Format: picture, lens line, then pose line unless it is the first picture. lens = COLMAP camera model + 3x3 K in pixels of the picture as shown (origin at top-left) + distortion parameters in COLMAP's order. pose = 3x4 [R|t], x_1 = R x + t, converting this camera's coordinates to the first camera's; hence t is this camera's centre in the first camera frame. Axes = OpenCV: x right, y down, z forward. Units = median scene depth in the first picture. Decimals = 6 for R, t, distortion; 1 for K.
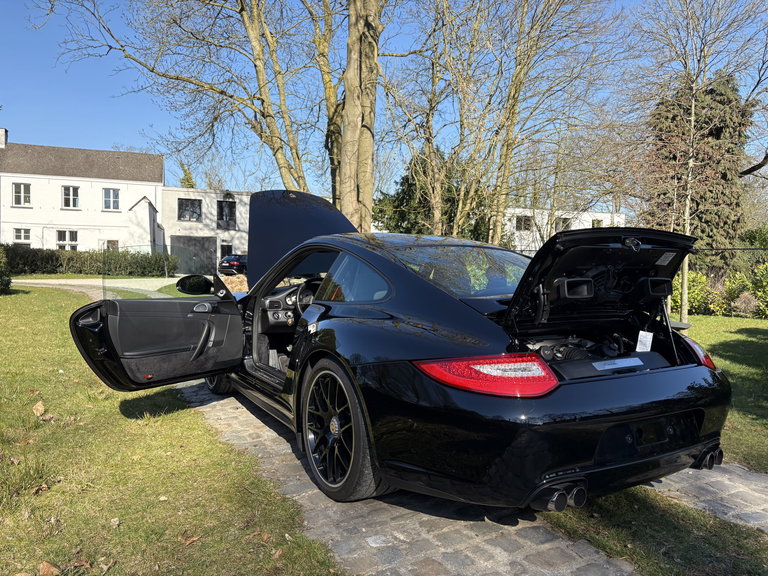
lens RADIAL K [[577.9, 0, 382.6], [0, 577.9, 286.2], [0, 0, 1]] dist [0.045499, -0.048987]
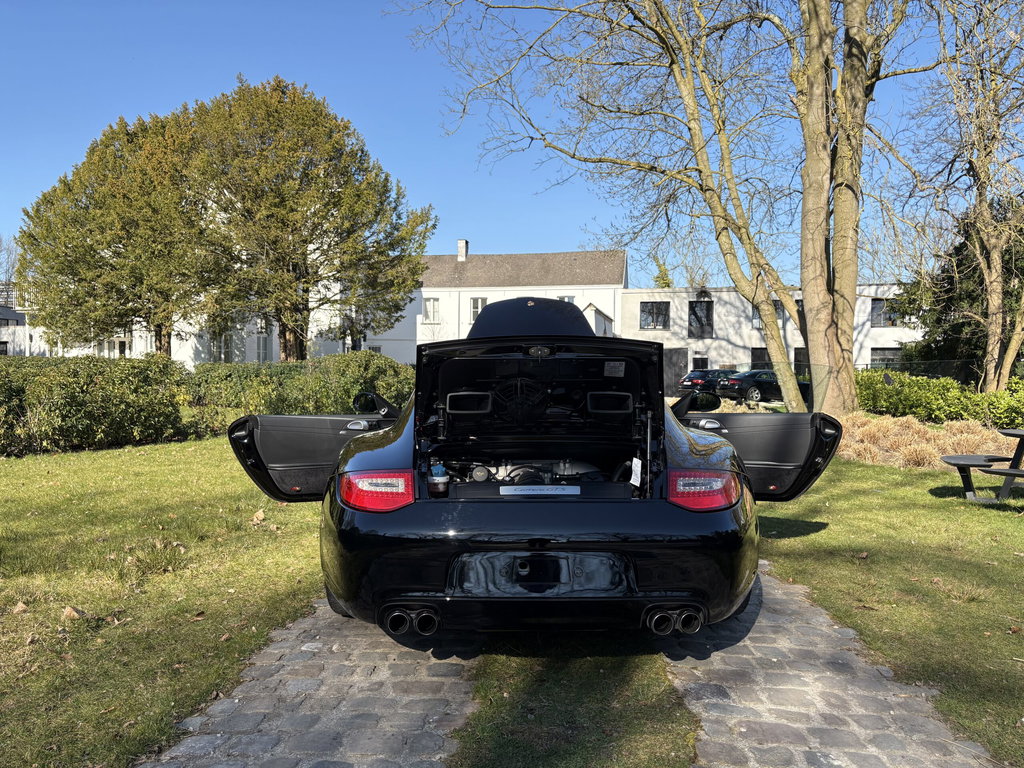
lens RADIAL K [[770.5, 0, 510.1], [0, 770.5, 381.6], [0, 0, 1]] dist [0.045499, -0.048987]
pose [[0.855300, -0.012553, -0.517981, 0.106009], [-0.008259, 0.999249, -0.037854, 0.001655], [0.518067, 0.036655, 0.854554, -0.001586]]
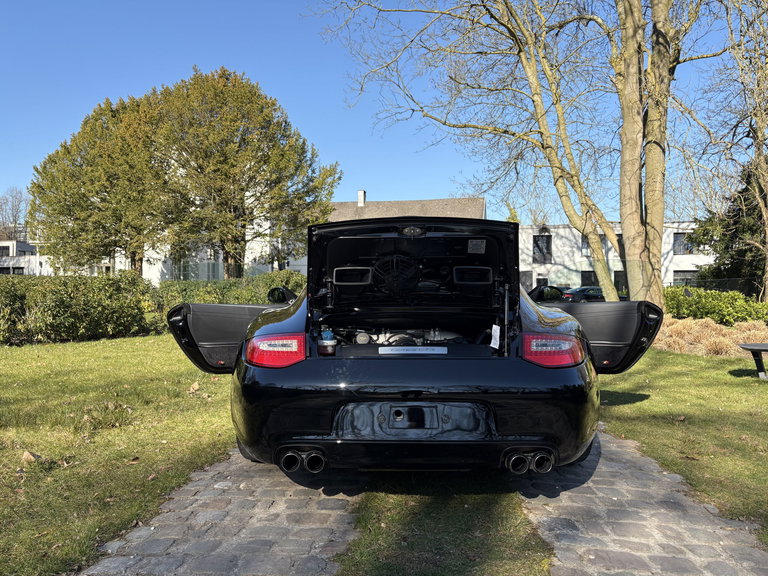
lens RADIAL K [[578.5, 0, 384.0], [0, 578.5, 288.0], [0, 0, 1]] dist [0.046293, -0.049918]
pose [[0.842572, -0.022737, -0.538103, 0.099921], [-0.008589, 0.998414, -0.055636, 0.008932], [0.538515, 0.051498, 0.841041, 0.012527]]
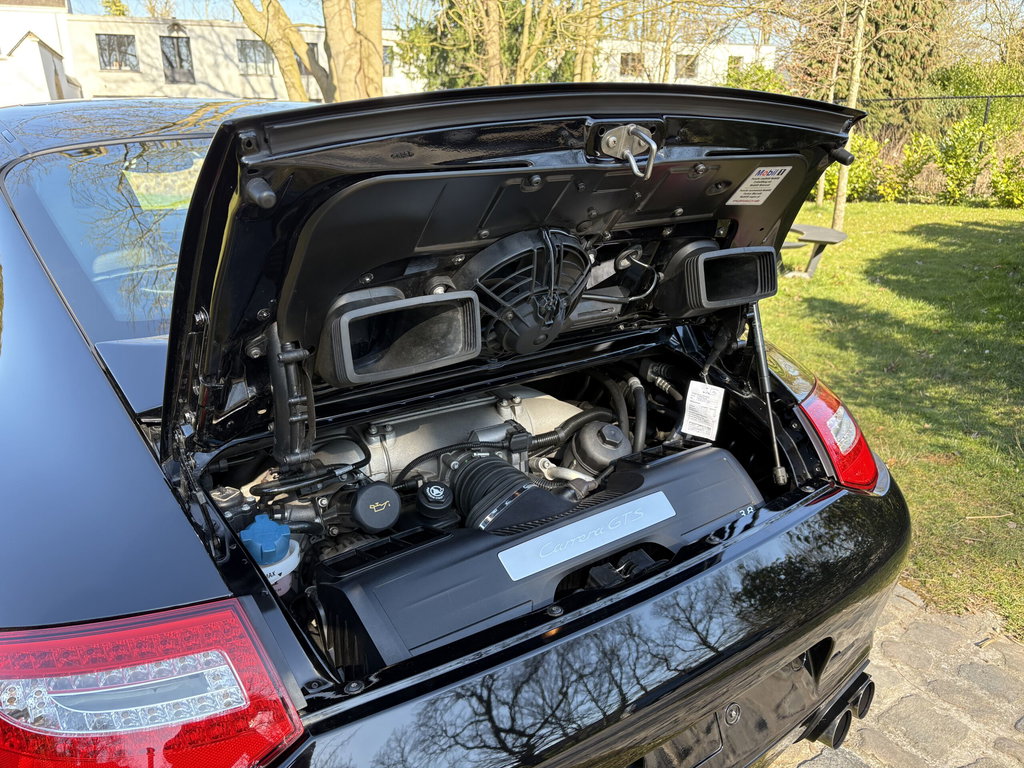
lens RADIAL K [[784.2, 0, 502.5], [0, 784.2, 394.3], [0, 0, 1]] dist [0.004795, -0.002924]
pose [[0.996398, -0.051179, 0.067608, 0.036053], [0.029973, 0.958419, 0.283787, -0.007246], [-0.079321, -0.280738, 0.956501, 0.066542]]
